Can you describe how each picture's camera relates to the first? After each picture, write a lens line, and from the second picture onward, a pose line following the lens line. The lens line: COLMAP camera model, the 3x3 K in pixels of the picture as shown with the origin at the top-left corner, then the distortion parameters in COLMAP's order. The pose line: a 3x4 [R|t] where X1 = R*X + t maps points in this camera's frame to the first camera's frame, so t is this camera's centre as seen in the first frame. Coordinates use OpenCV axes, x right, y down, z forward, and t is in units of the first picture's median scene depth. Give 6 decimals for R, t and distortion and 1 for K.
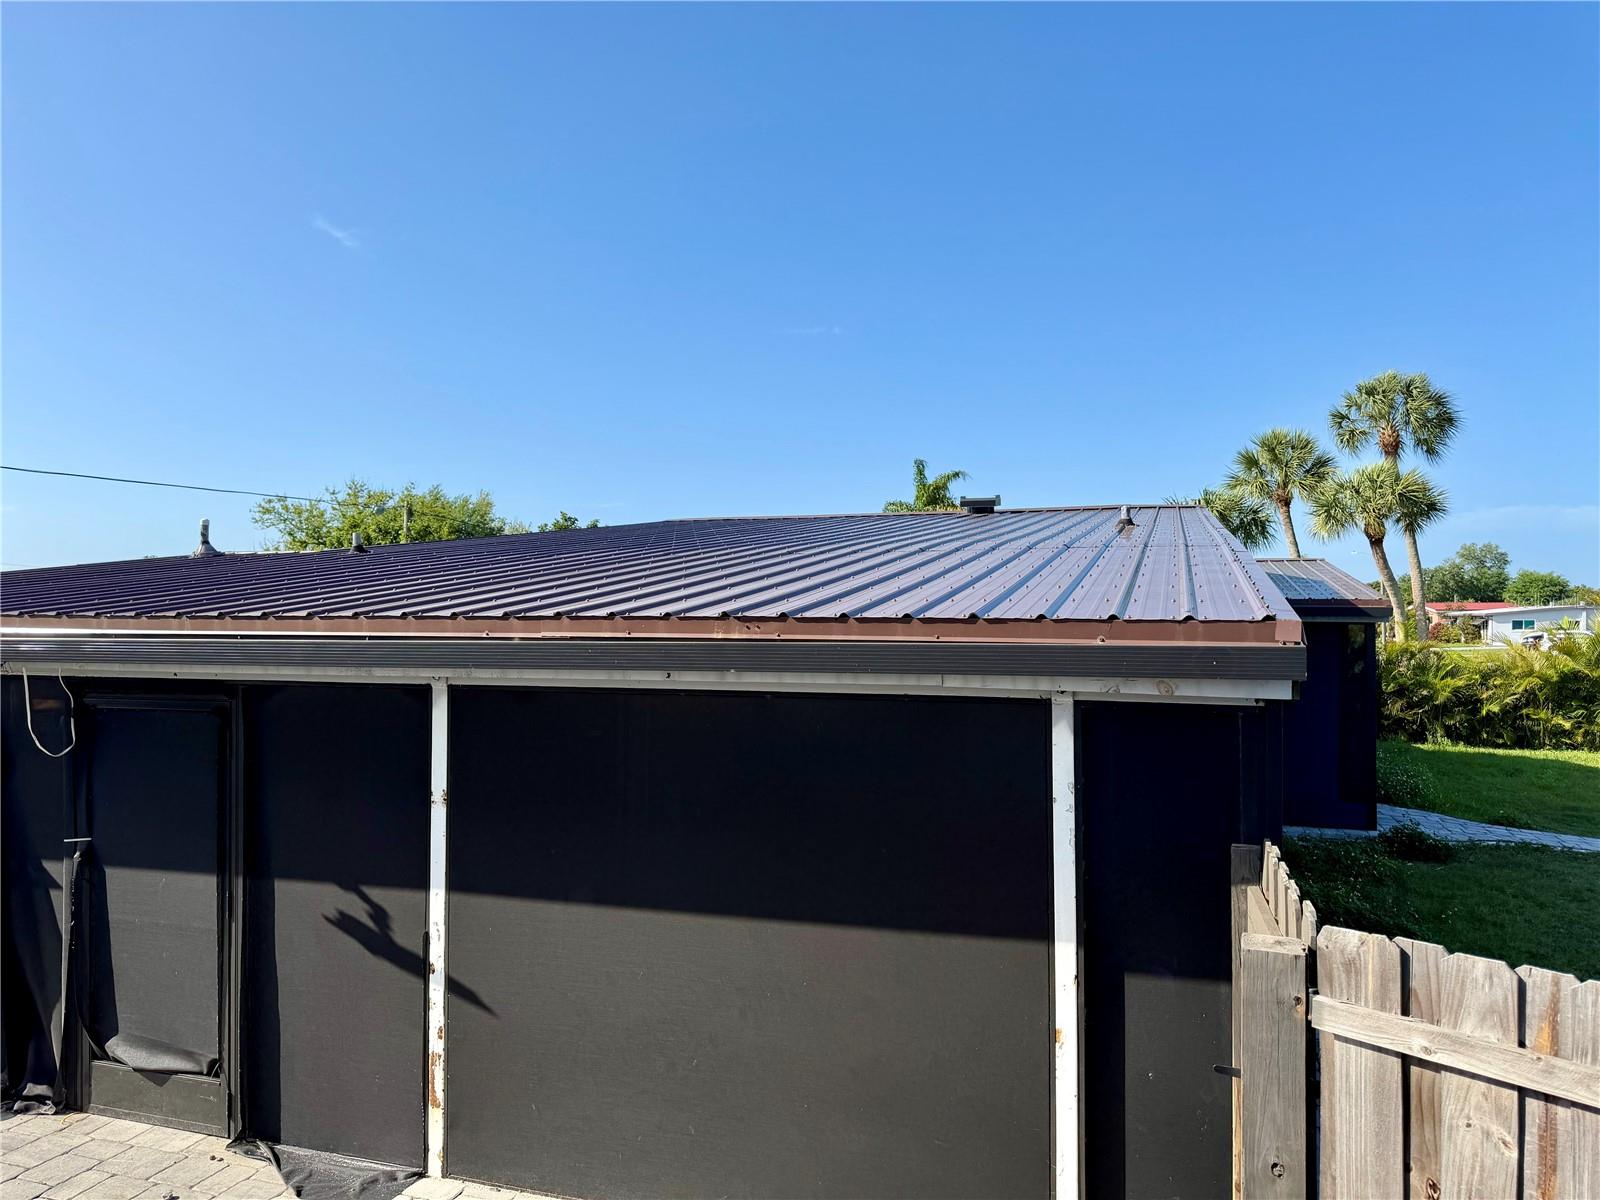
lens RADIAL K [[1135.9, 0, 797.6], [0, 1135.9, 601.5], [0, 0, 1]] dist [0.004713, -0.000795]
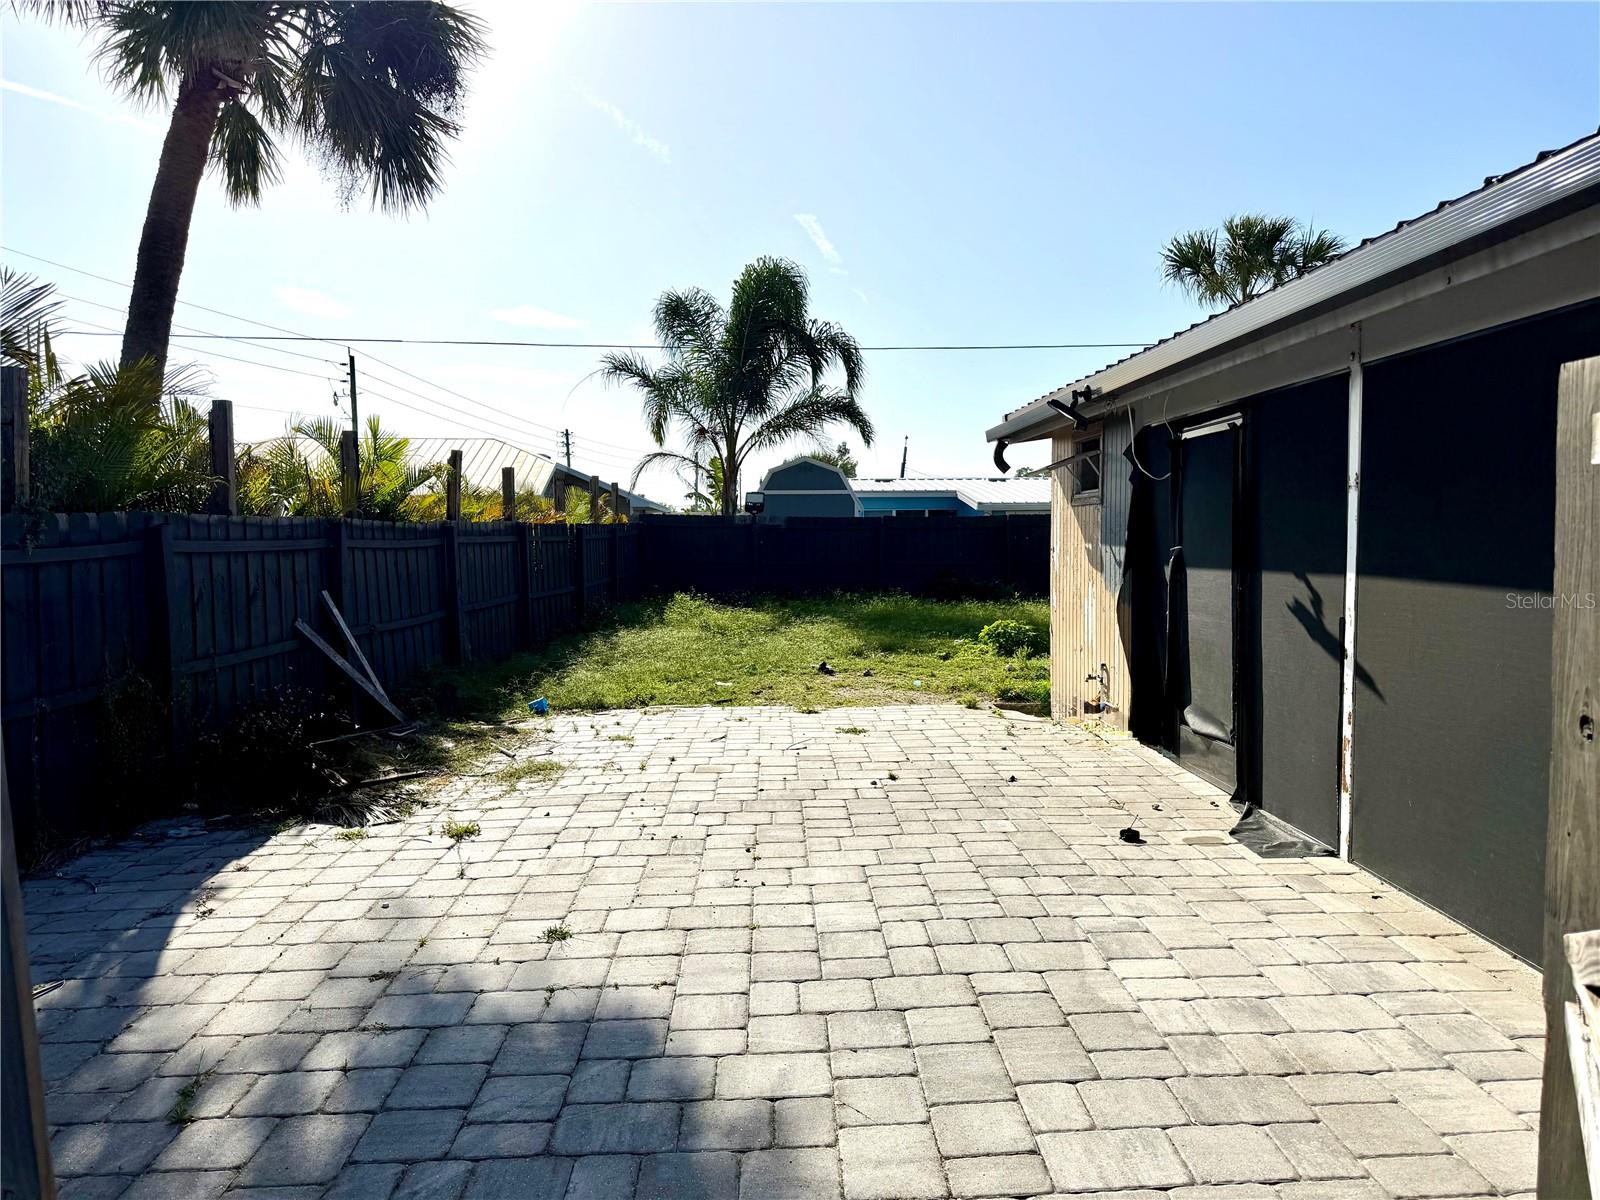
lens RADIAL K [[1135.9, 0, 800.1], [0, 1135.9, 603.8], [0, 0, 1]] dist [0.004713, -0.000795]
pose [[0.341397, 0.058387, -0.938104, 0.444475], [0.014822, 0.997610, 0.067485, 0.205902], [0.939802, -0.036944, 0.339716, 0.217432]]
